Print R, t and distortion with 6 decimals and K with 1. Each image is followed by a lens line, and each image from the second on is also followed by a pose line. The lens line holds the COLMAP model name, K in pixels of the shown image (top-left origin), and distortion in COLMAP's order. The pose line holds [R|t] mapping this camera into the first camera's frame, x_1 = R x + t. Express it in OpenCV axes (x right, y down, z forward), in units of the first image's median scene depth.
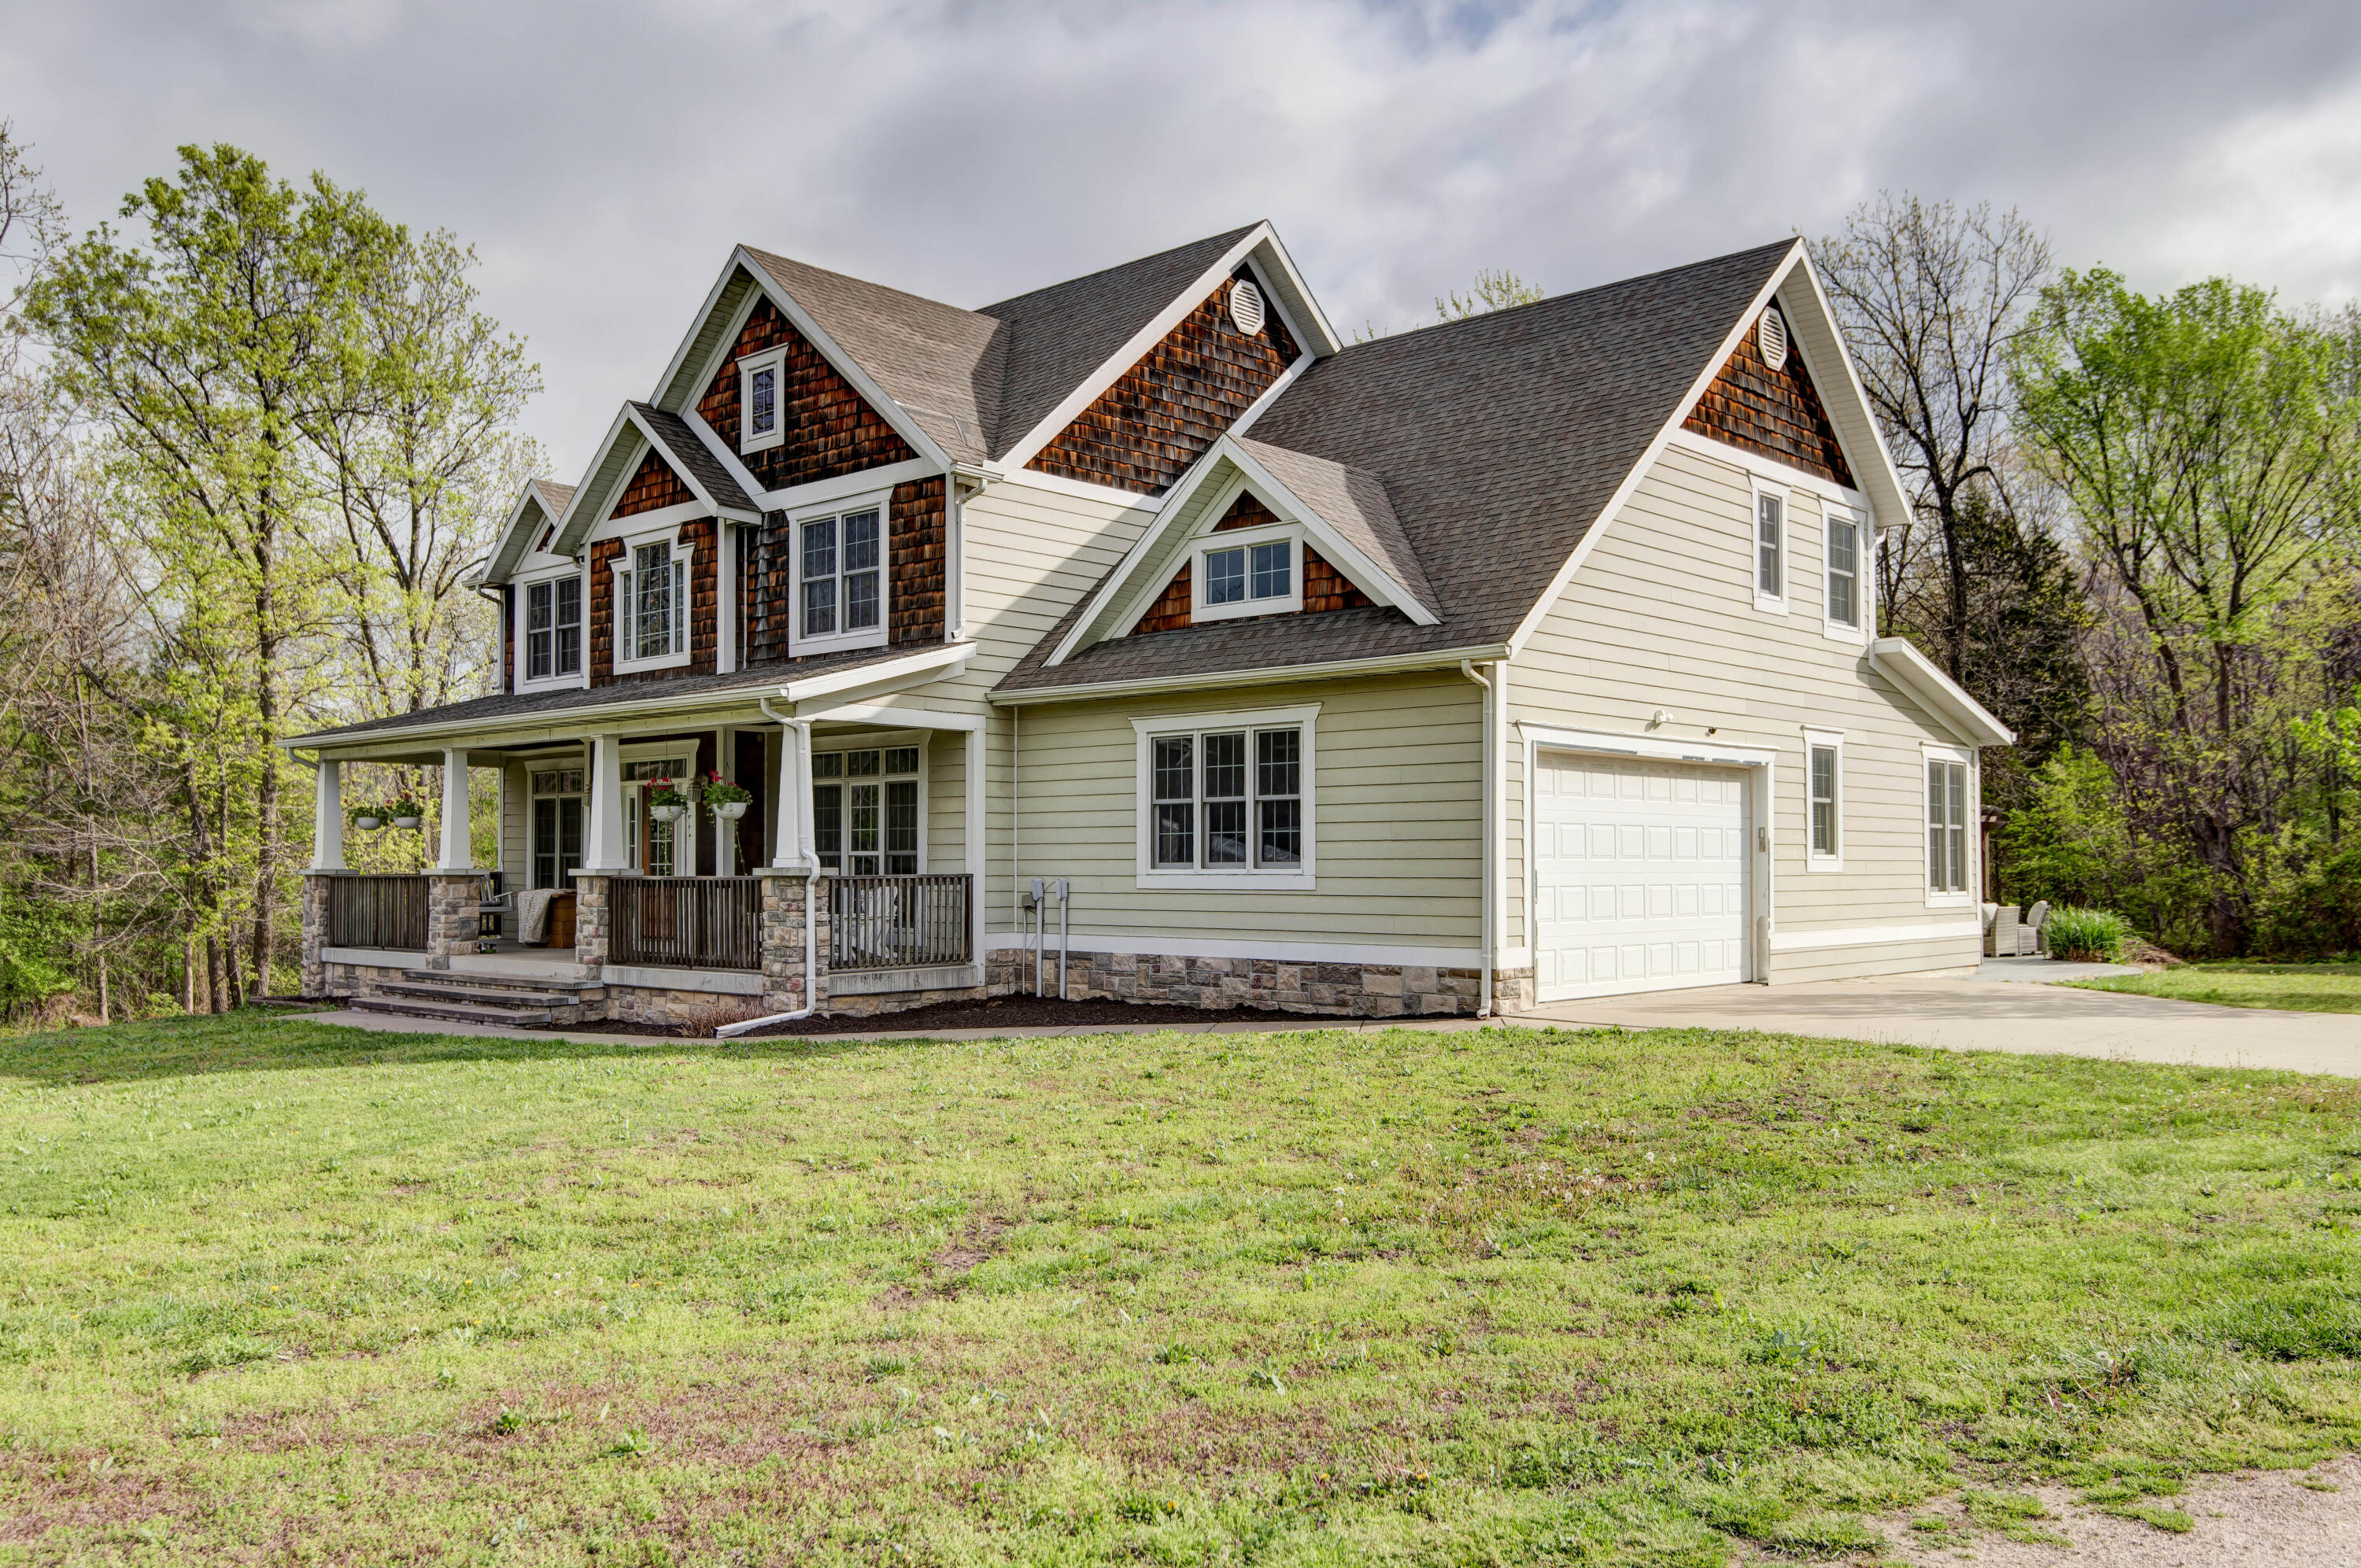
lens RADIAL K [[1873.2, 0, 1180.5], [0, 1873.2, 784.0], [0, 0, 1]] dist [0.014314, 0.004949]
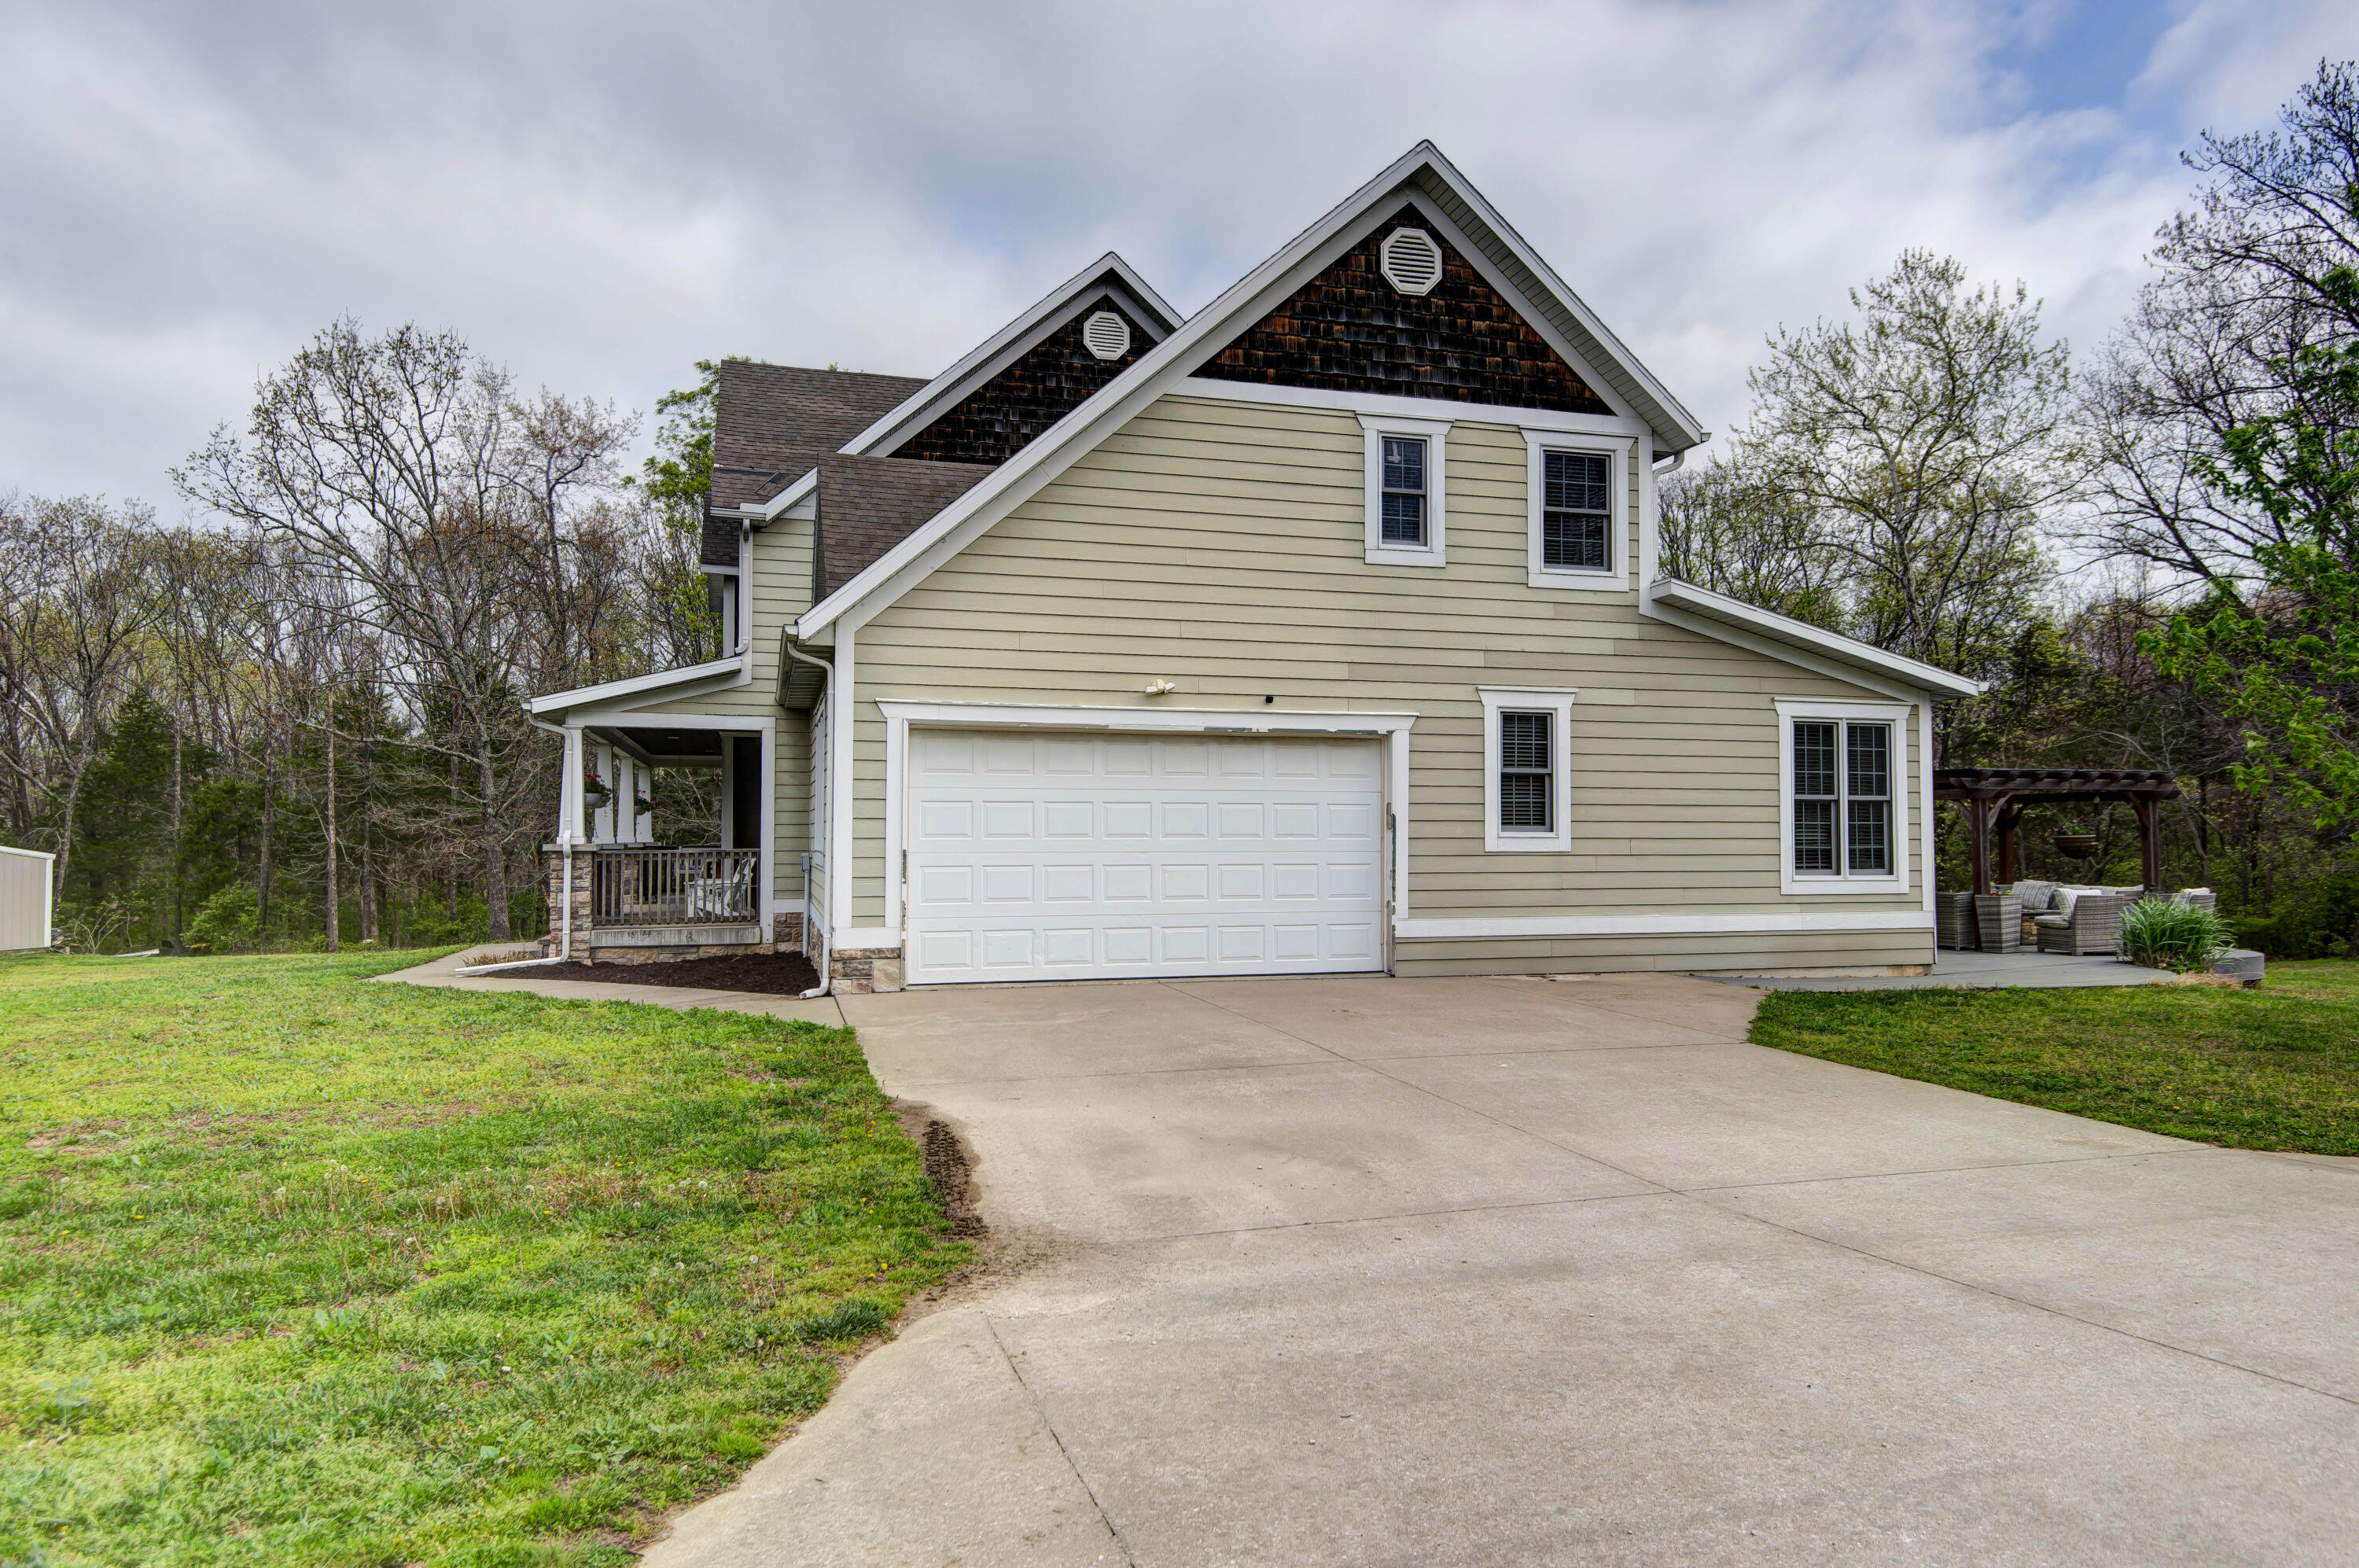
lens RADIAL K [[1395.0, 0, 1179.5], [0, 1395.0, 784.0], [0, 0, 1]] dist [0.001803, 0.000135]
pose [[0.855008, -0.019271, -0.518256, 0.575232], [0.022549, 0.999746, 0.000026, 0.011948], [0.518124, -0.011709, 0.855225, 0.370929]]
